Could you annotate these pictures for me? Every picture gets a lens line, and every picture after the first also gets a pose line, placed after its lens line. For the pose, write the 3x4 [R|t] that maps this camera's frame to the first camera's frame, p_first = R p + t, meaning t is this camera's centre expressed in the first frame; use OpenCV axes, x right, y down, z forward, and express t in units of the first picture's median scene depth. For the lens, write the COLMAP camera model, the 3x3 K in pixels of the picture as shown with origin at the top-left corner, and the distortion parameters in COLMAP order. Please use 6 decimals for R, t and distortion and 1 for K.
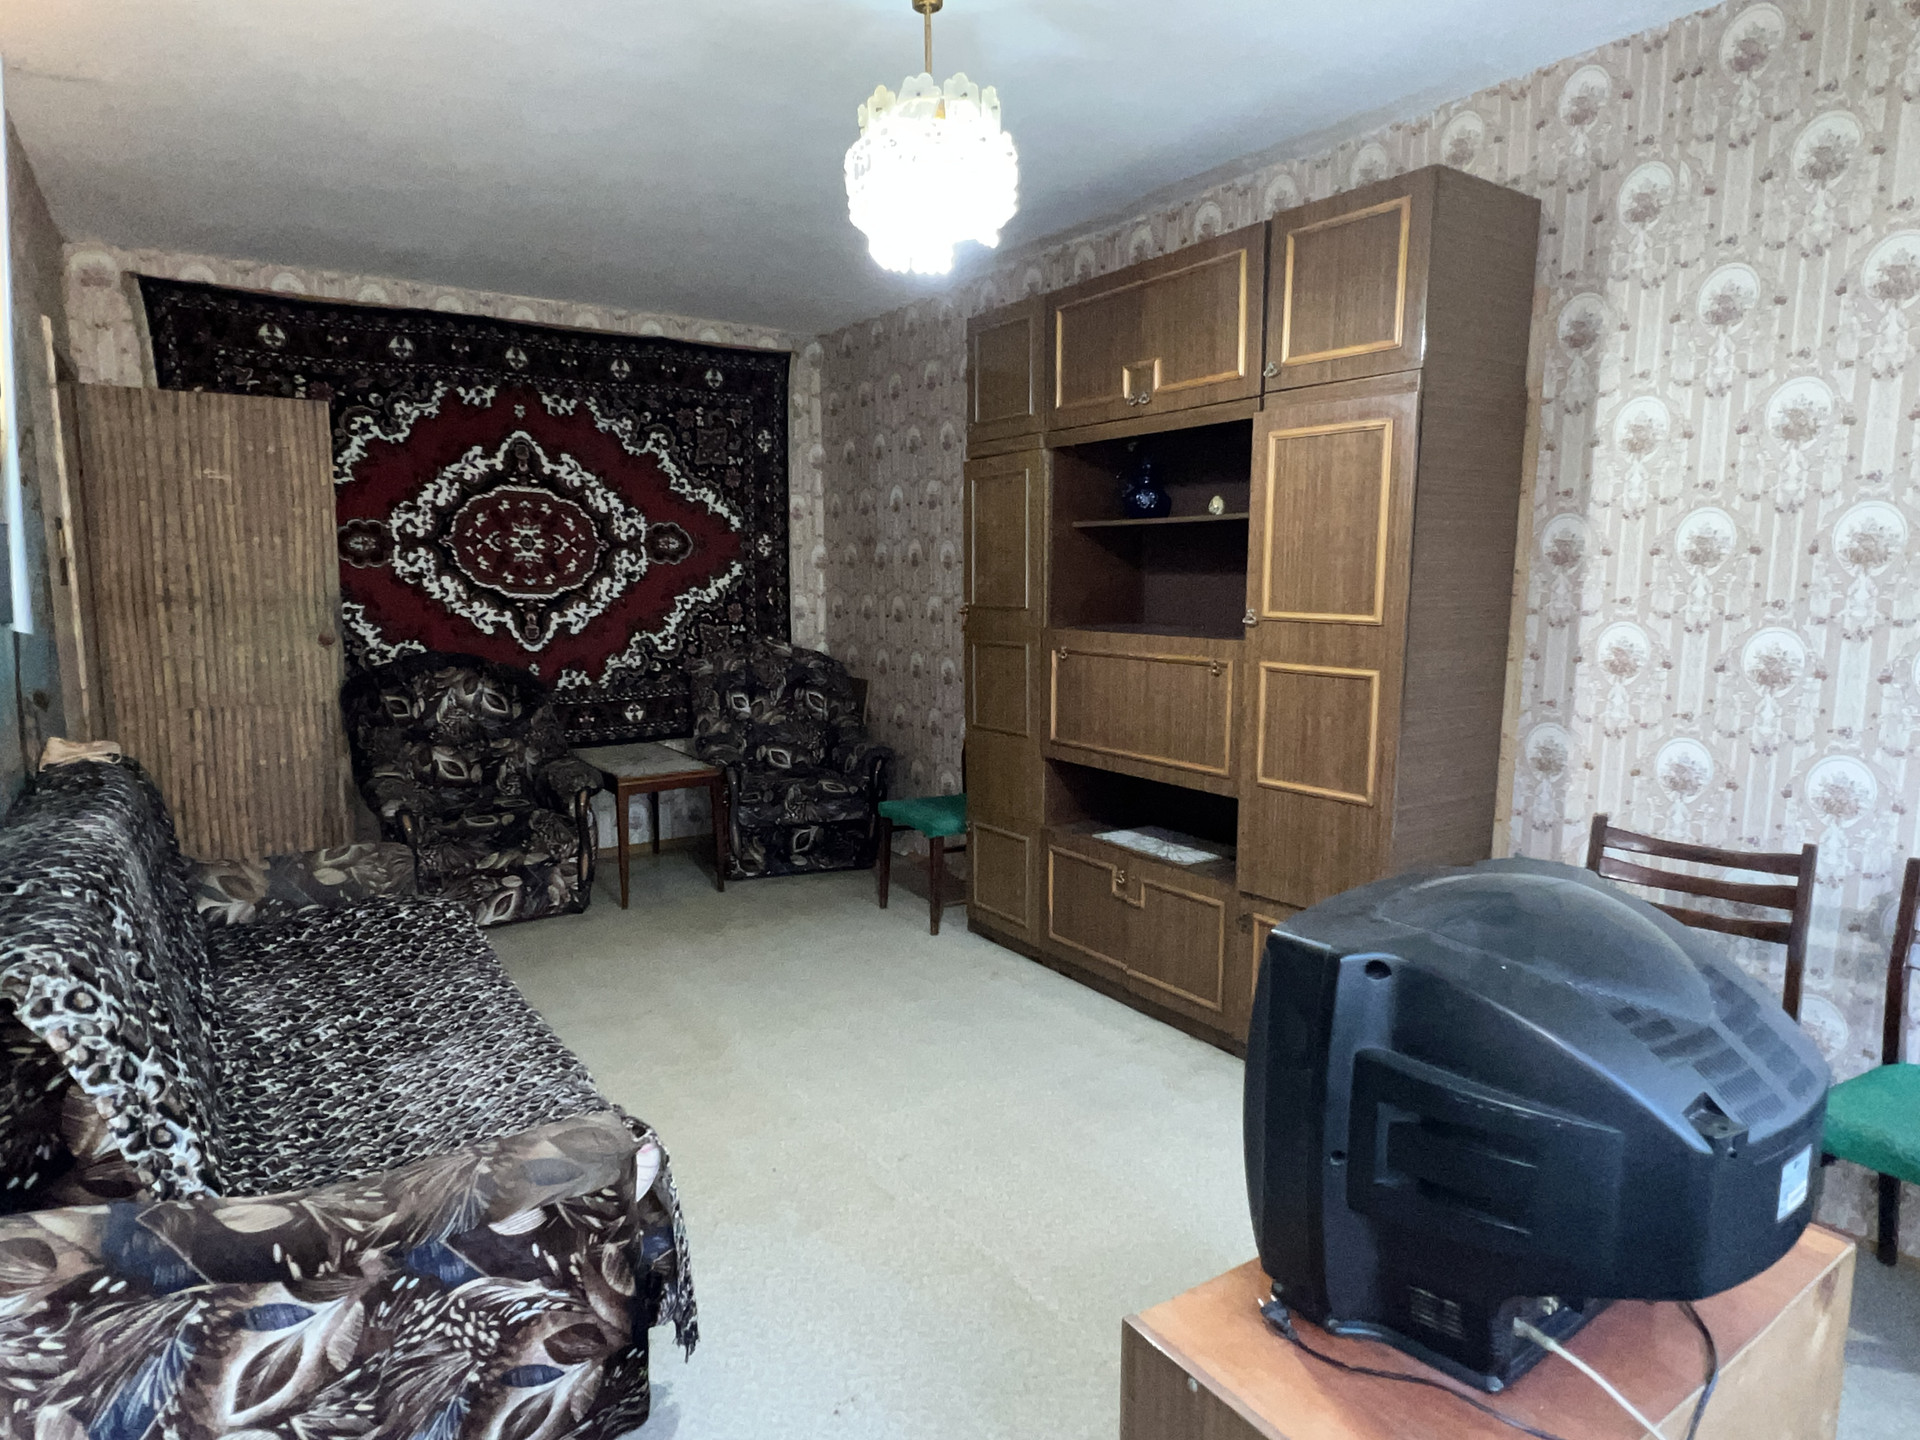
lens RADIAL K [[1108.4, 0, 949.2], [0, 1108.4, 713.8], [0, 0, 1]] dist [0.001251, -0.000025]
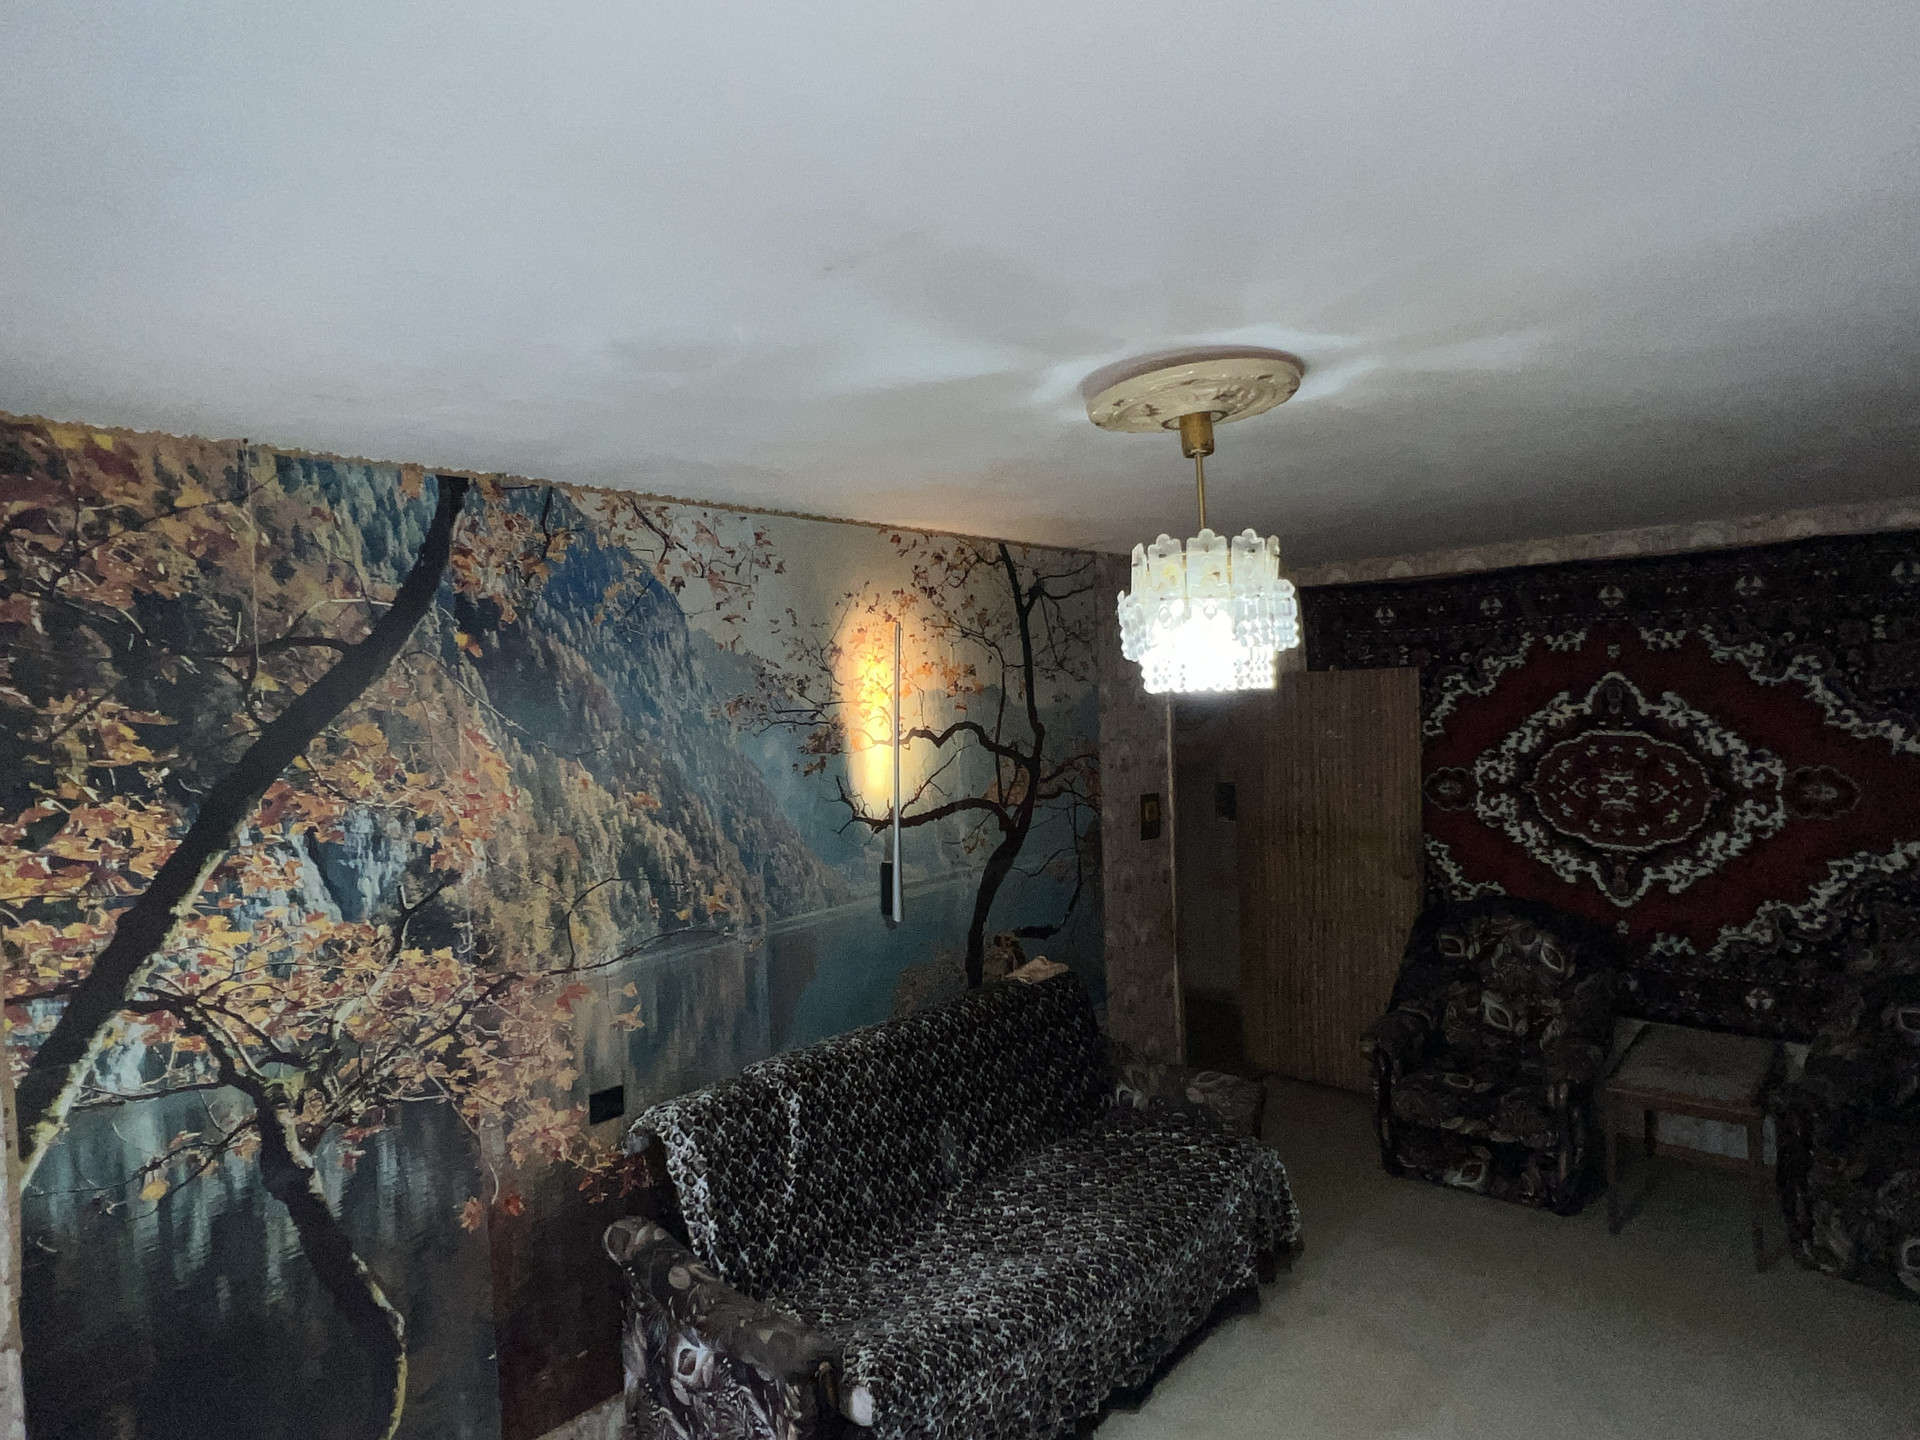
lens RADIAL K [[1108.4, 0, 948.7], [0, 1108.4, 715.6], [0, 0, 1]] dist [0.001251, -0.000025]
pose [[0.248681, 0.005947, -0.968567, 0.382501], [-0.089904, 0.995806, -0.016969, -0.152716], [0.964404, 0.091298, 0.248173, 0.231008]]
